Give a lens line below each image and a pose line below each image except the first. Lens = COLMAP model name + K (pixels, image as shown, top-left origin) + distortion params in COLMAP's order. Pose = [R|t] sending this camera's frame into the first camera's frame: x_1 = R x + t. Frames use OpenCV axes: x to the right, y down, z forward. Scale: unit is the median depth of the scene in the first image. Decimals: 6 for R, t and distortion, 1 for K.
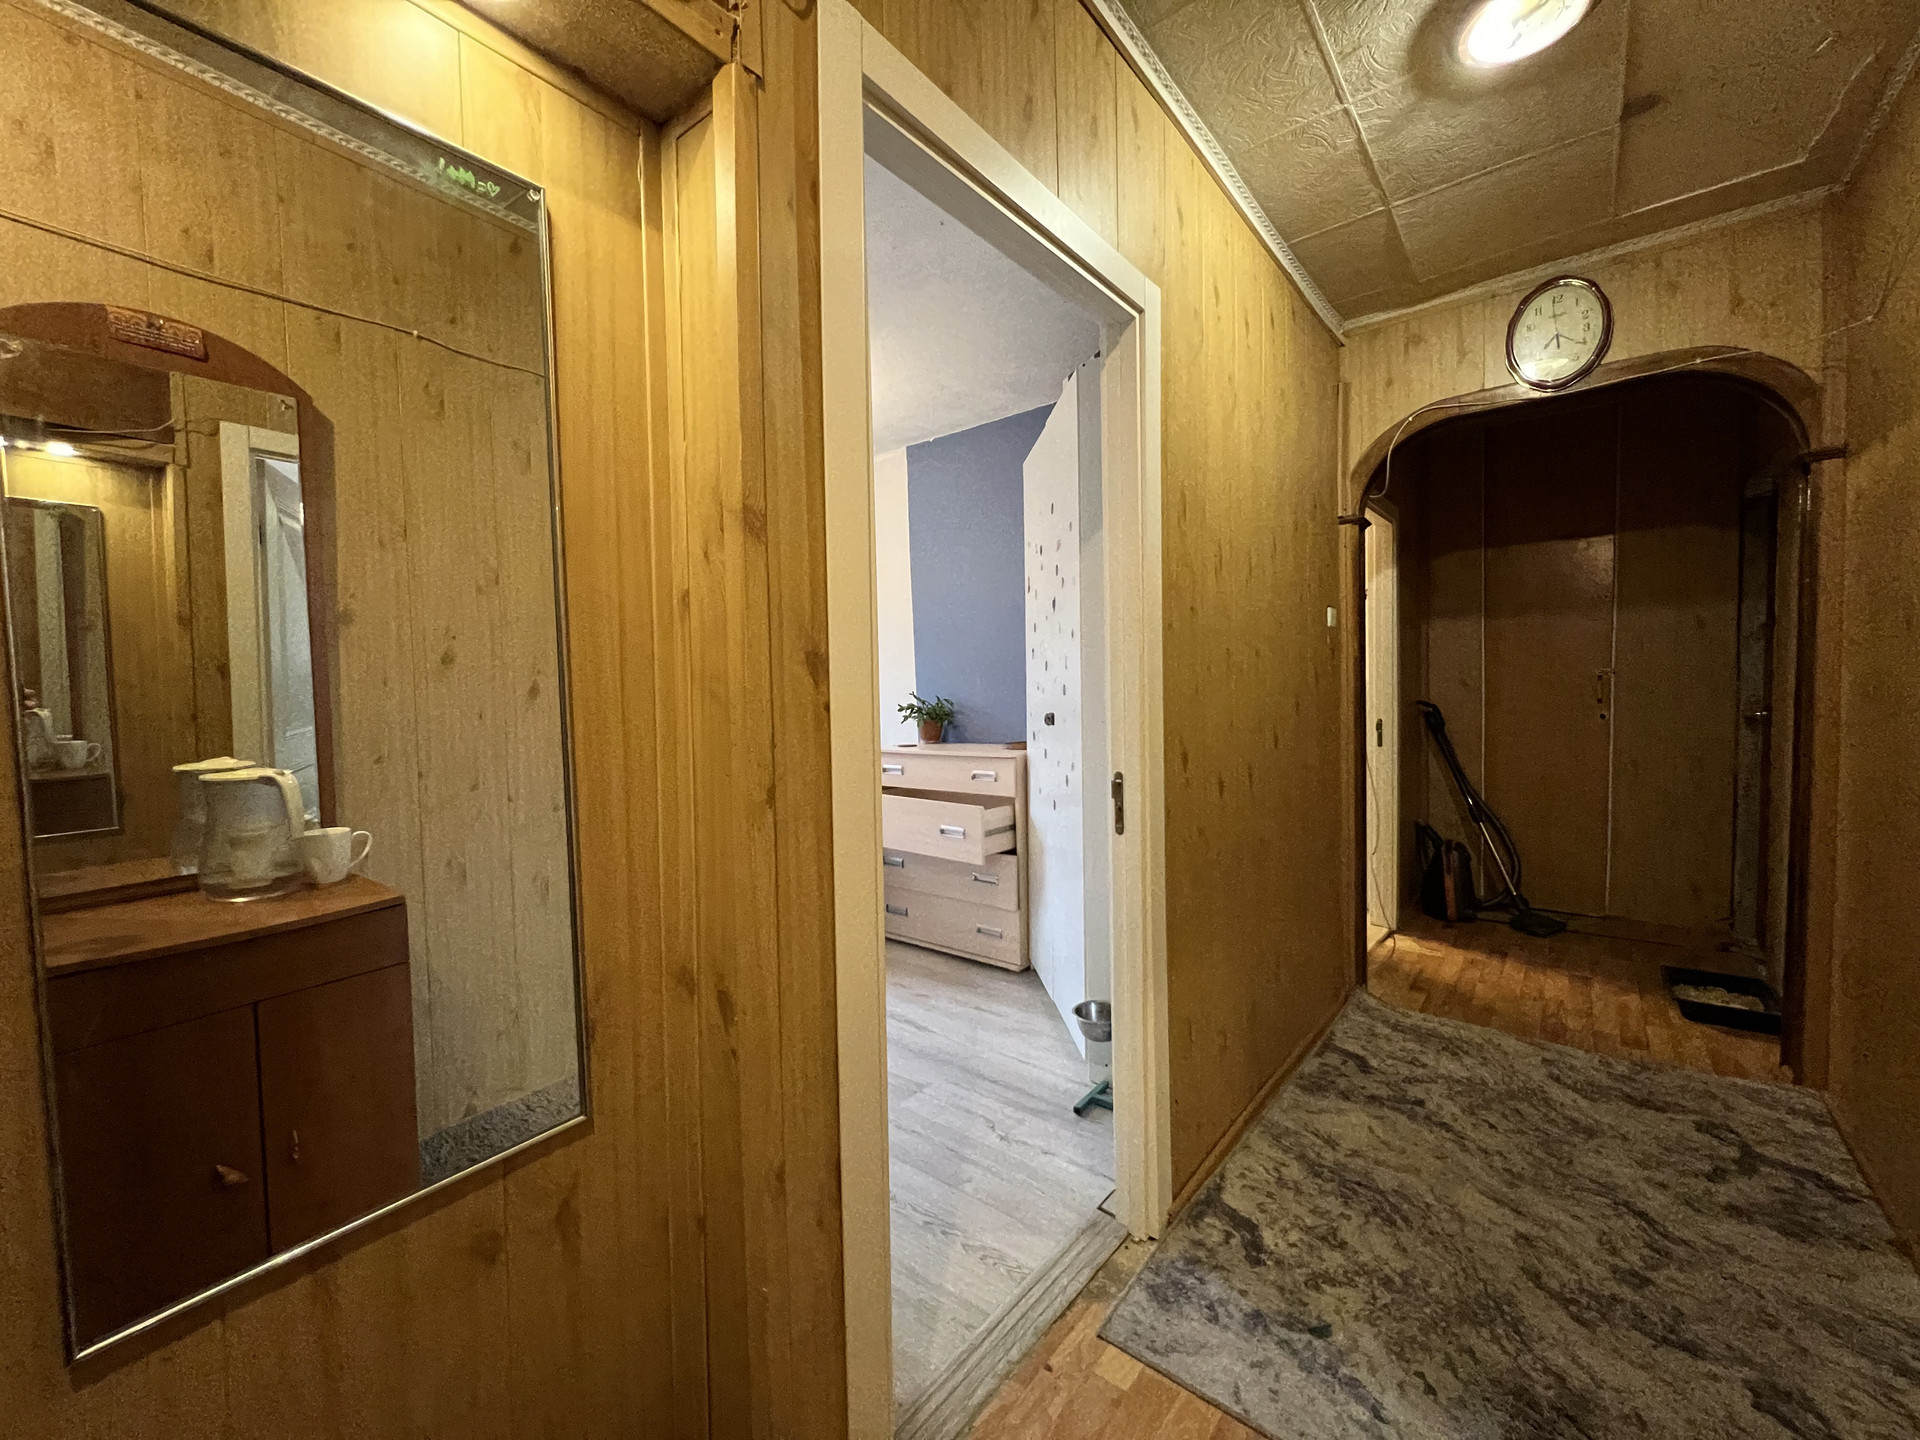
lens RADIAL K [[766.5, 0, 955.9], [0, 766.5, 716.4], [0, 0, 1]] dist [-0.000624, 0.000039]
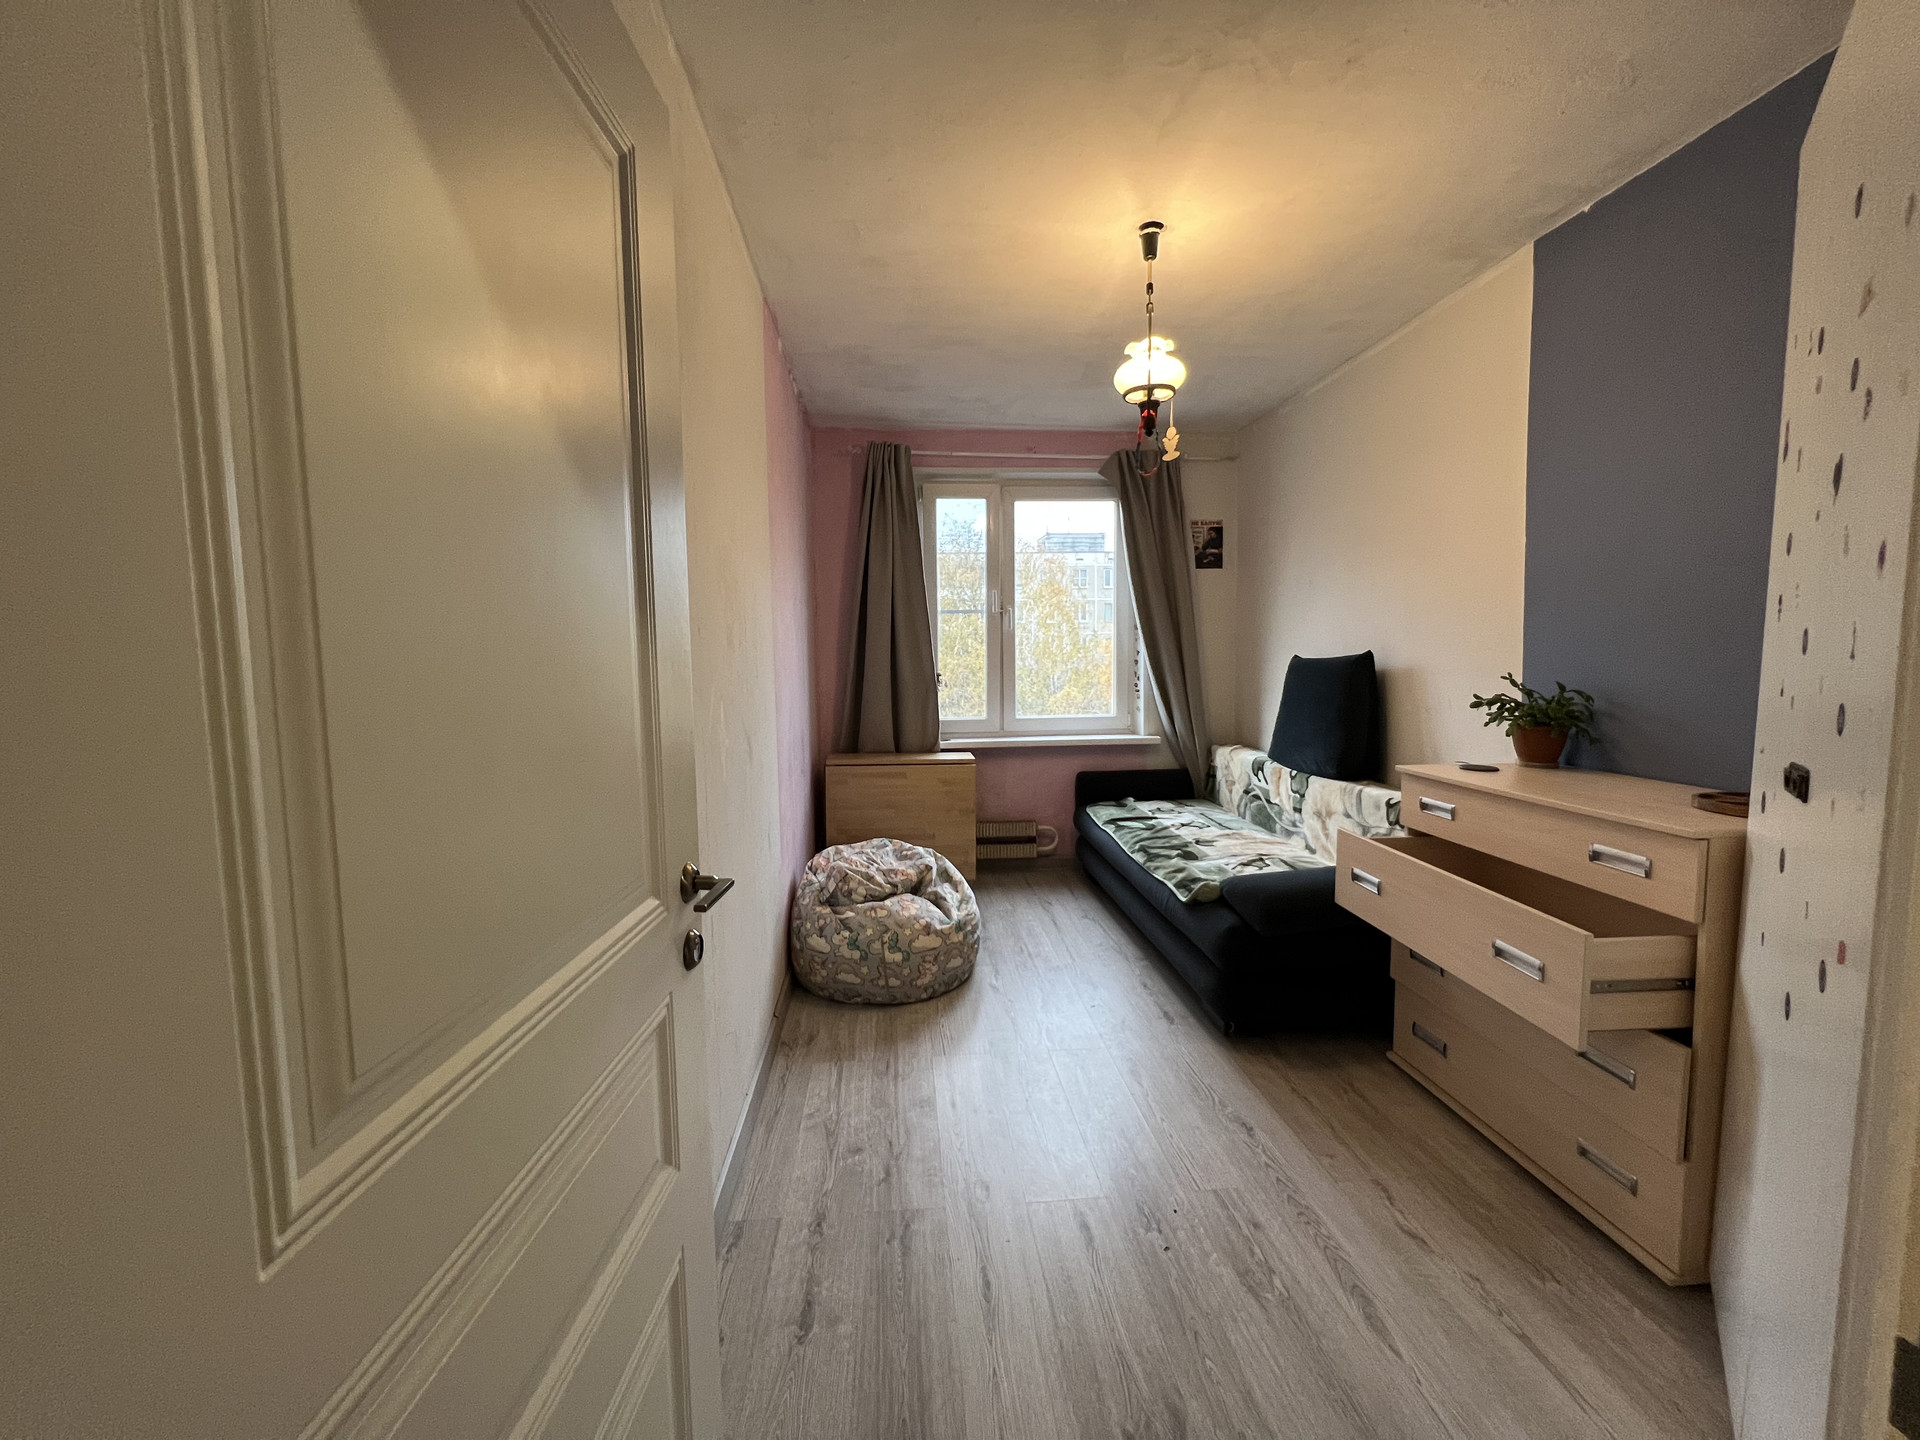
lens RADIAL K [[766.5, 0, 955.9], [0, 766.5, 716.4], [0, 0, 1]] dist [-0.000624, 0.000039]
pose [[0.698291, 0.070657, -0.712318, 0.084788], [-0.025819, 0.996955, 0.073580, -0.039948], [0.715348, -0.032988, 0.697989, 0.366081]]
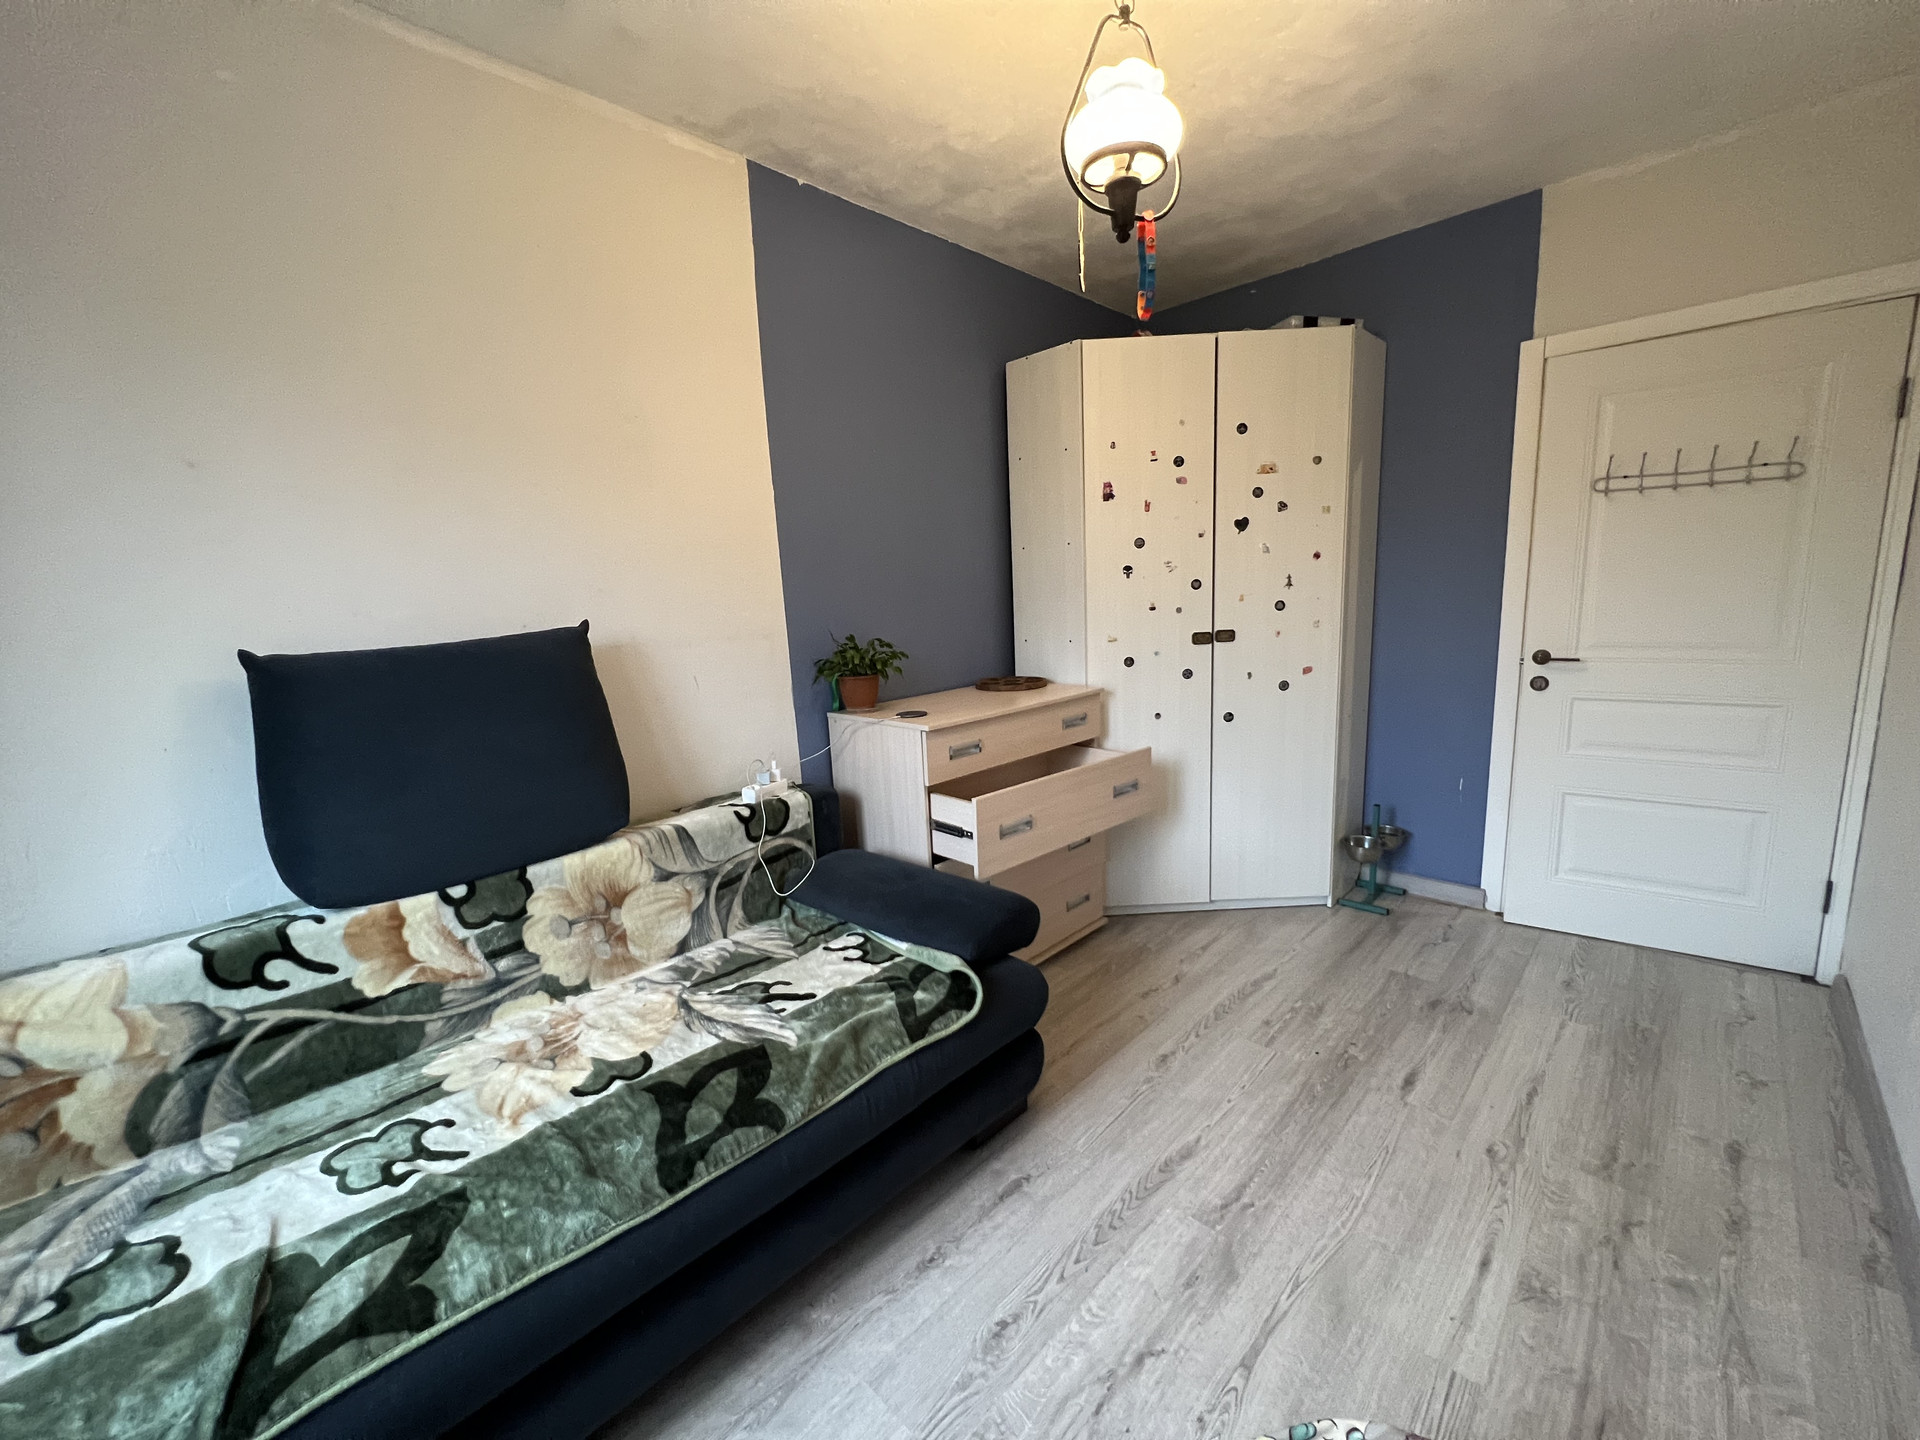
lens RADIAL K [[768.3, 0, 960.0], [0, 768.3, 720.0], [0, 0, 1]] dist [0.001924, -0.000267]
pose [[0.080477, -0.149145, 0.985535, -0.798391], [0.077726, 0.986670, 0.142970, -0.051644], [-0.993721, 0.065096, 0.090997, 1.071010]]
